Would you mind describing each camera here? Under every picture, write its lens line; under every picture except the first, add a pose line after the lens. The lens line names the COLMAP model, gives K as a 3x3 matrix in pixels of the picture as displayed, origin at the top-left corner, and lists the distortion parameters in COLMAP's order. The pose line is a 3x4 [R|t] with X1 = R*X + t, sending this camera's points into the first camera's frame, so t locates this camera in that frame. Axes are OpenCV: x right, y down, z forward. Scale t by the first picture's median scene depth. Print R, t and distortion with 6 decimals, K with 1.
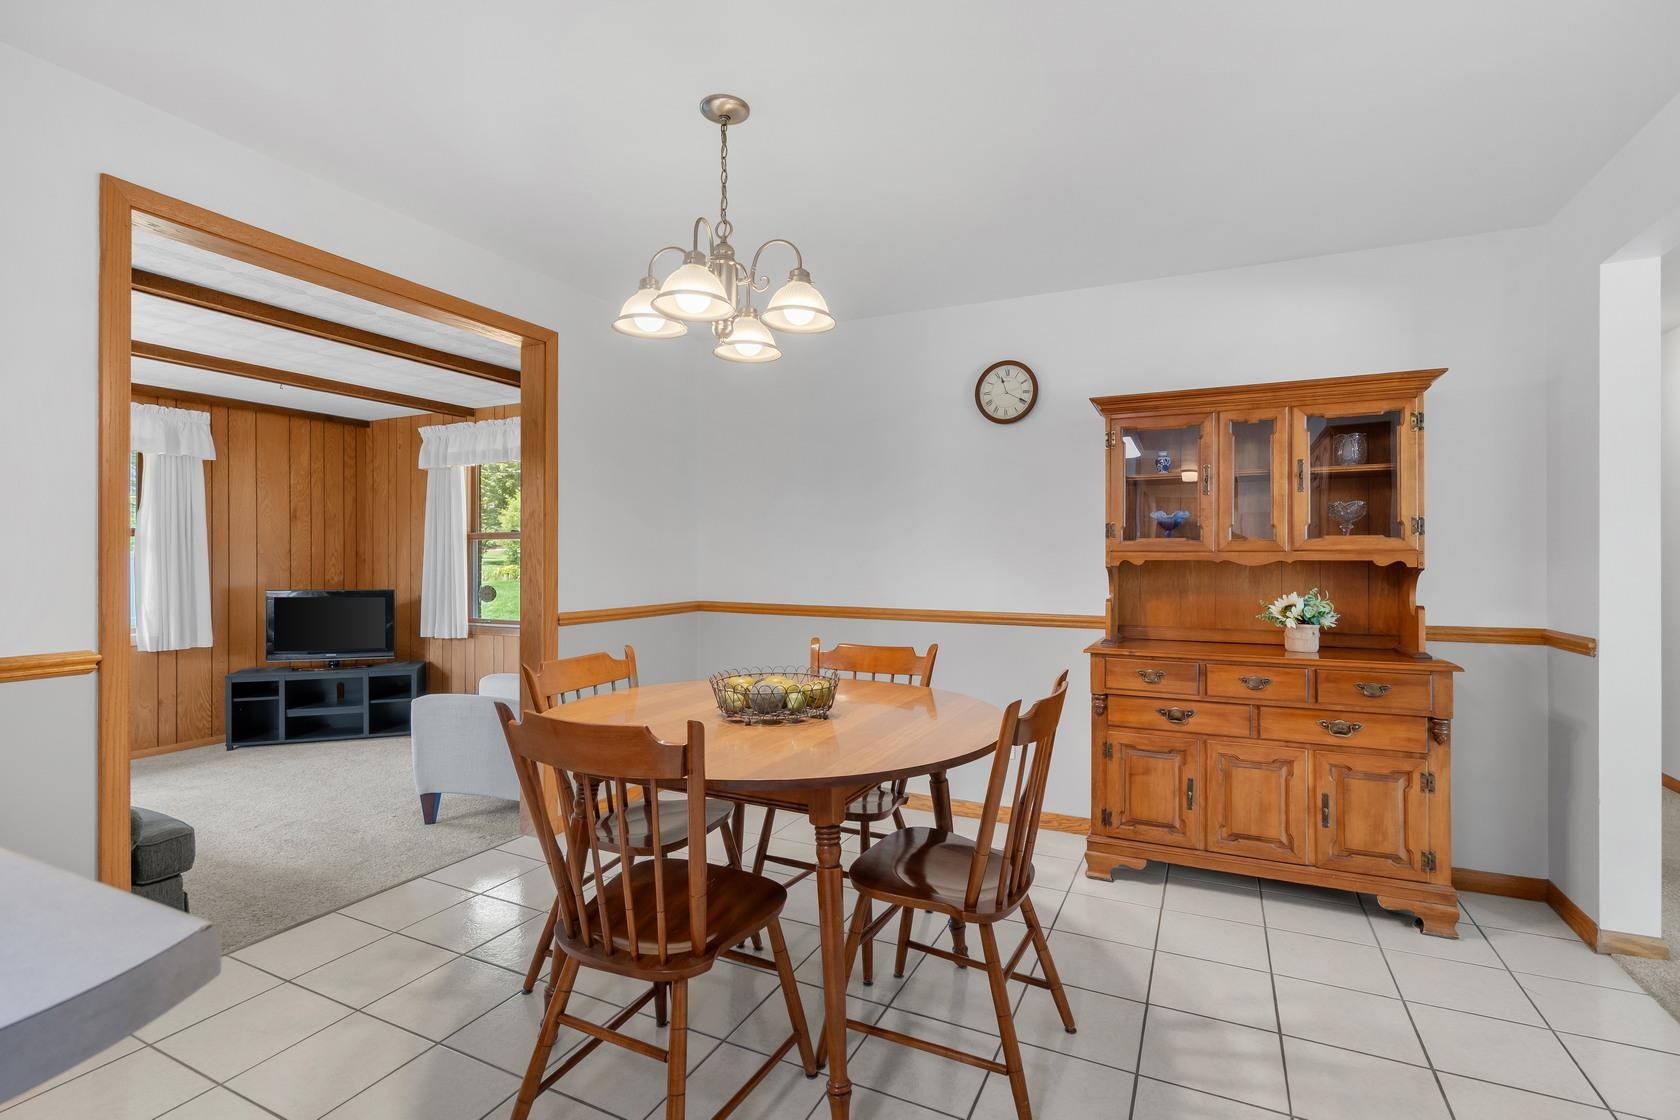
lens RADIAL K [[763.0, 0, 848.4], [0, 763.0, 558.8], [0, 0, 1]] dist [-0.002646, -0.000049]
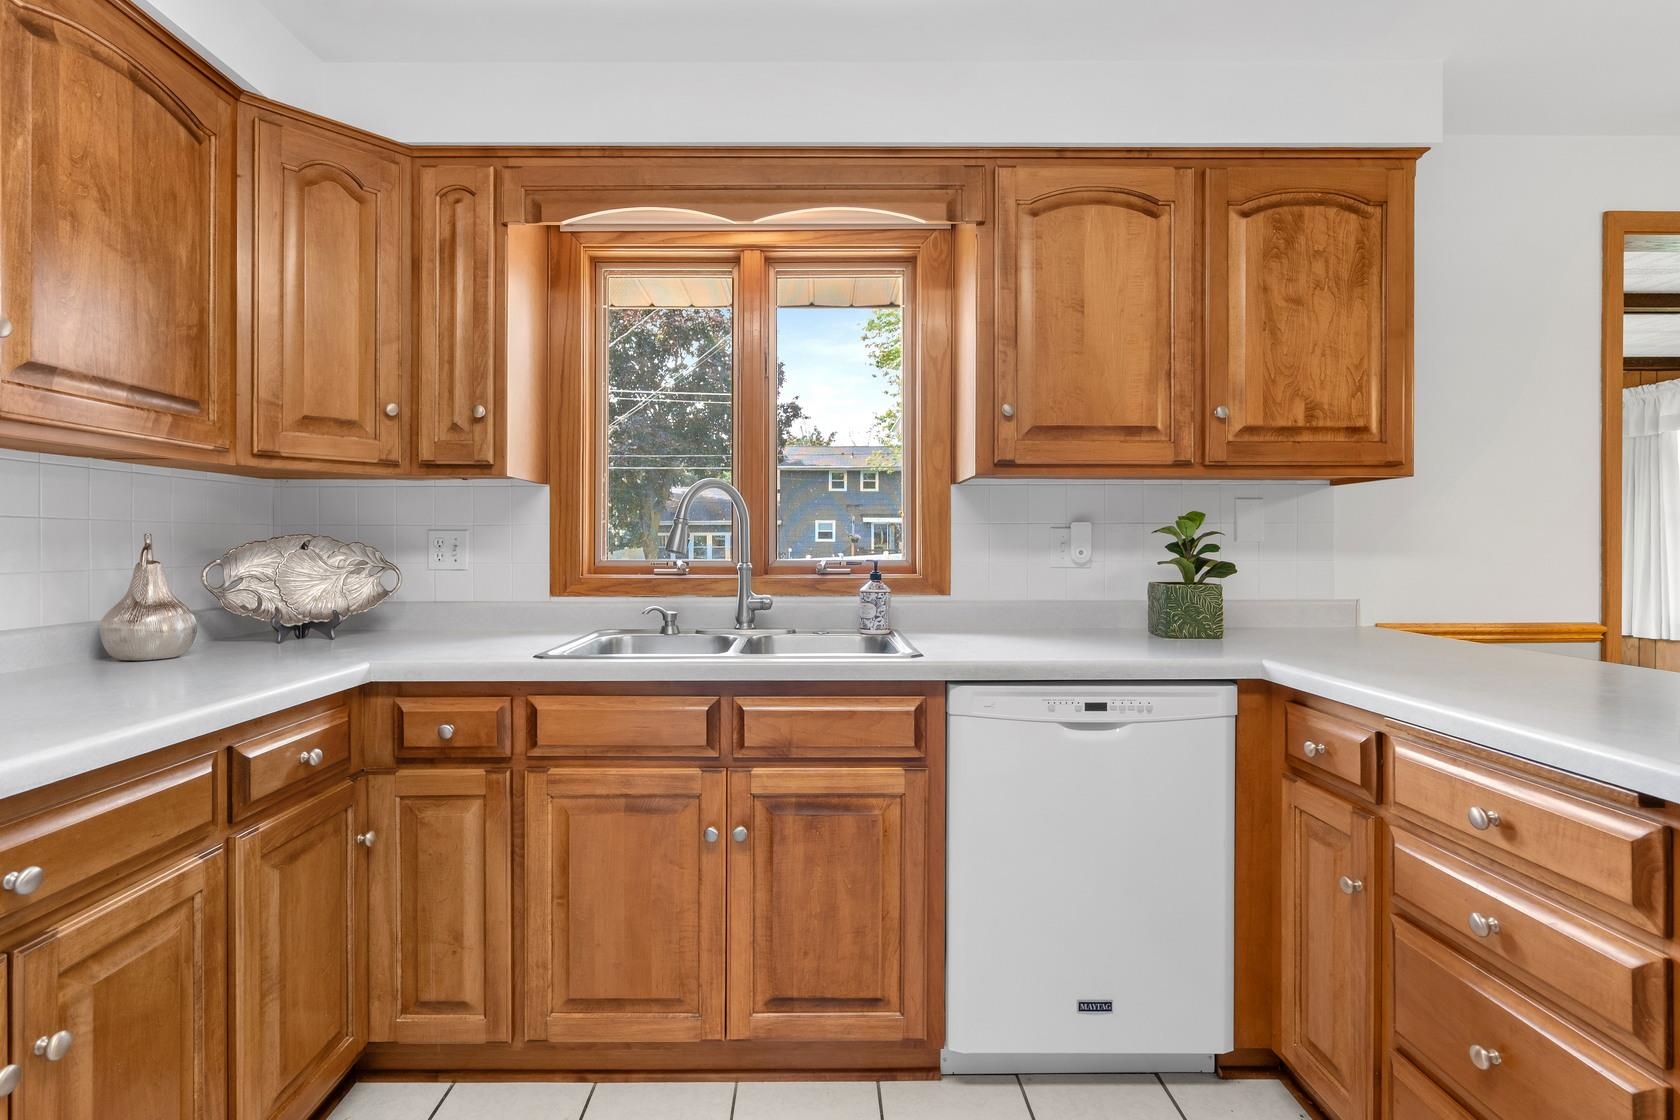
lens RADIAL K [[800.7, 0, 832.1], [0, 800.7, 546.5], [0, 0, 1]] dist [-0.004396, -0.000243]
pose [[0.435191, 0.003426, -0.900332, -0.259595], [0.000306, 0.999992, 0.003954, -0.001432], [0.900338, -0.001996, 0.435186, -0.380828]]
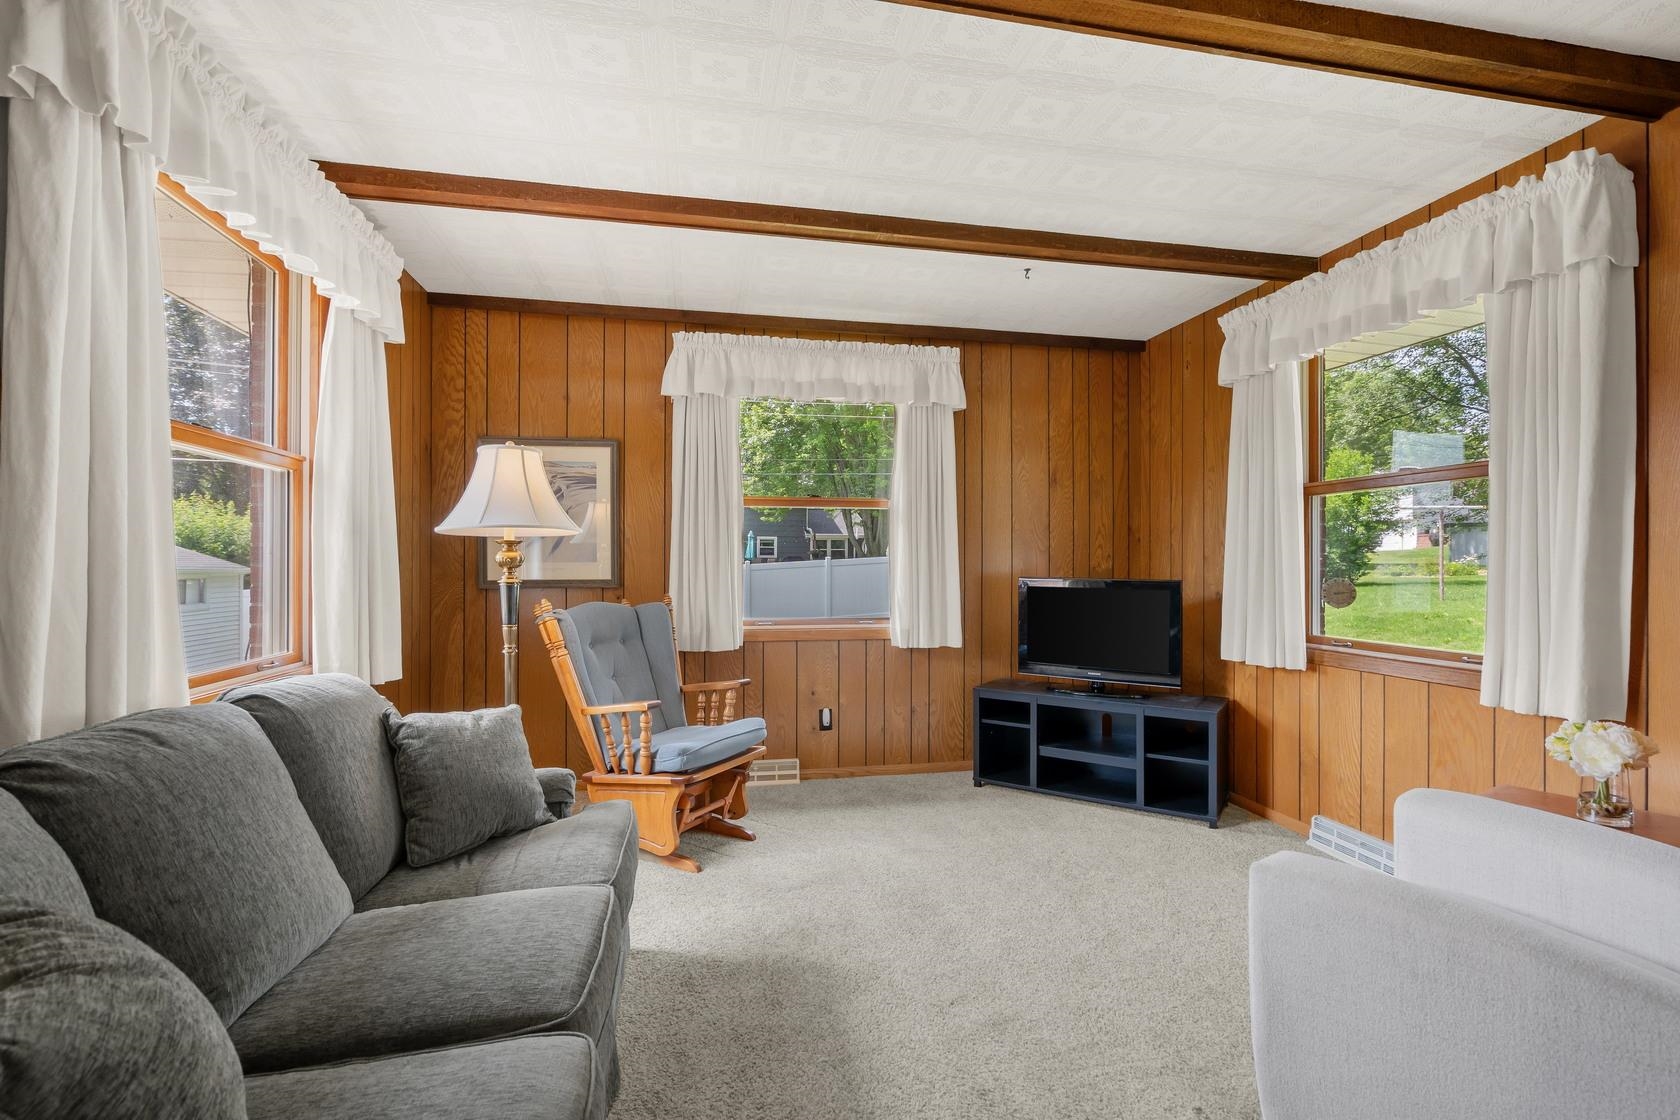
lens RADIAL K [[763.0, 0, 848.4], [0, 763.0, 558.8], [0, 0, 1]] dist [-0.002646, -0.000049]
pose [[0.596055, -0.003070, -0.802937, -0.496933], [-0.003669, 0.999972, -0.006547, 0.053974], [0.802935, 0.006849, 0.596027, 0.790344]]
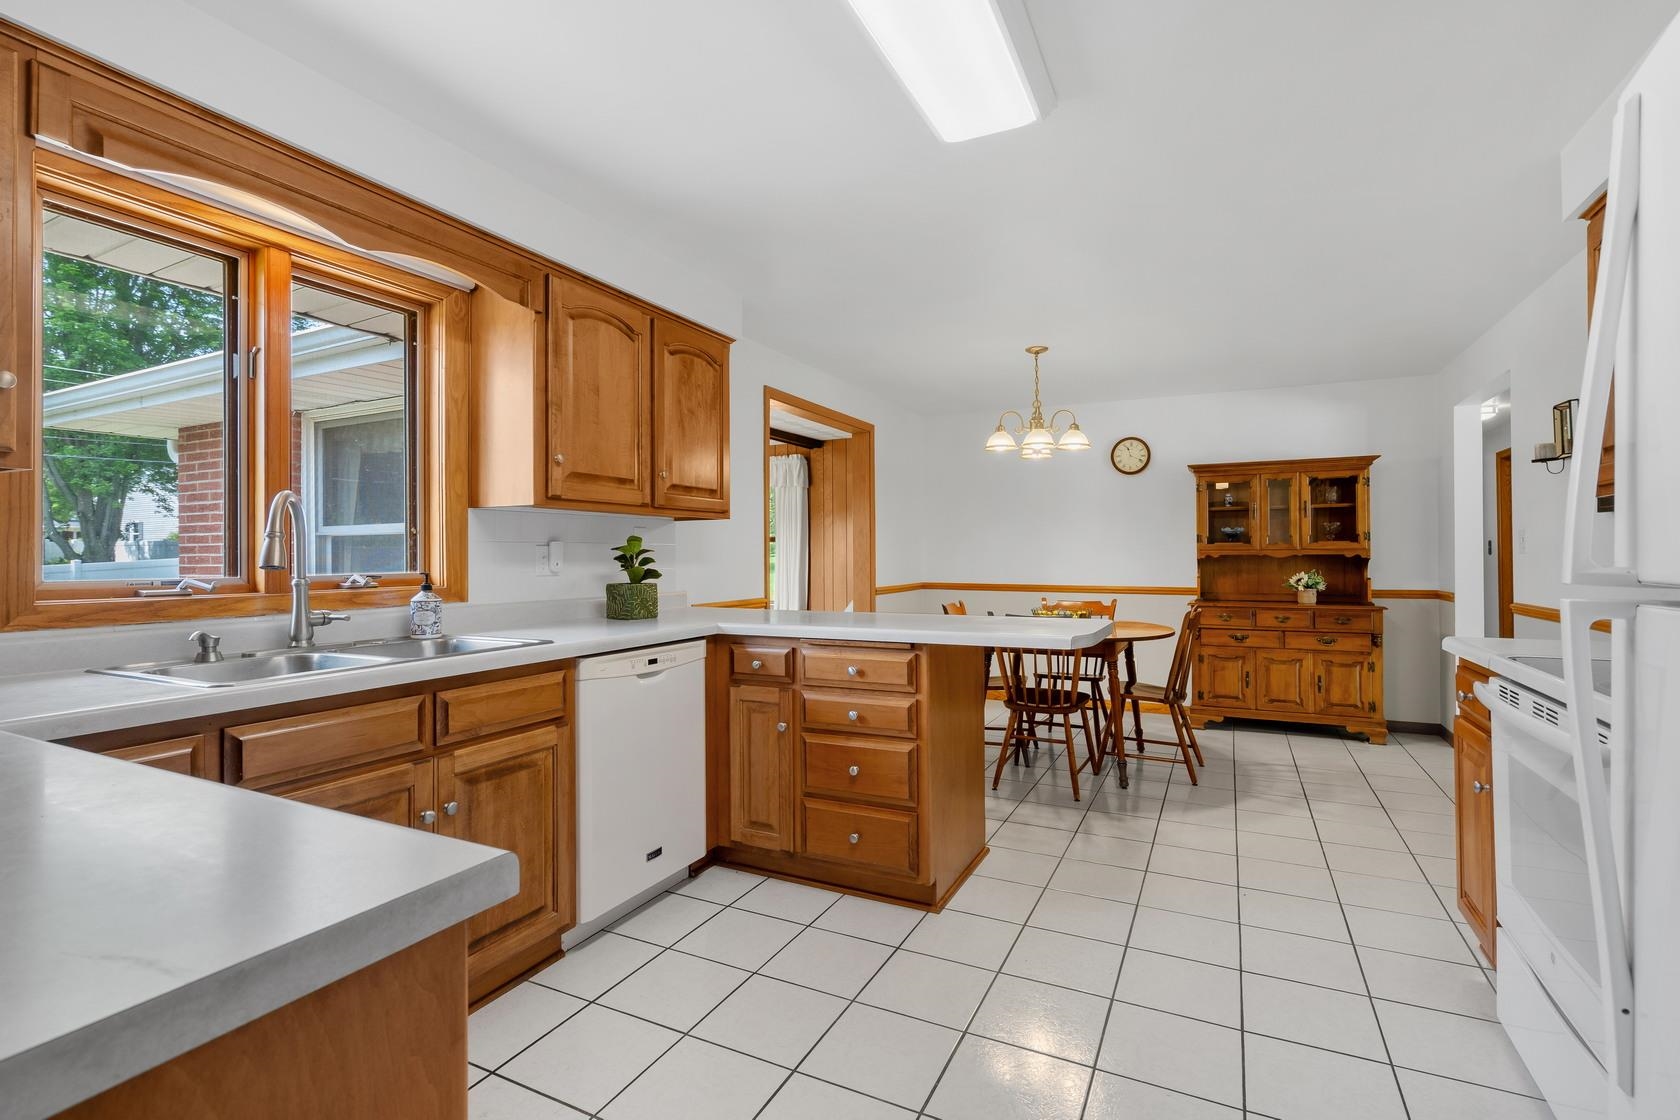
lens RADIAL K [[763.0, 0, 848.4], [0, 763.0, 558.8], [0, 0, 1]] dist [-0.002646, -0.000049]
pose [[0.999900, -0.006554, -0.012543, -0.461017], [0.006588, 0.999975, 0.002659, 0.000253], [0.012525, -0.002742, 0.999918, -0.805395]]
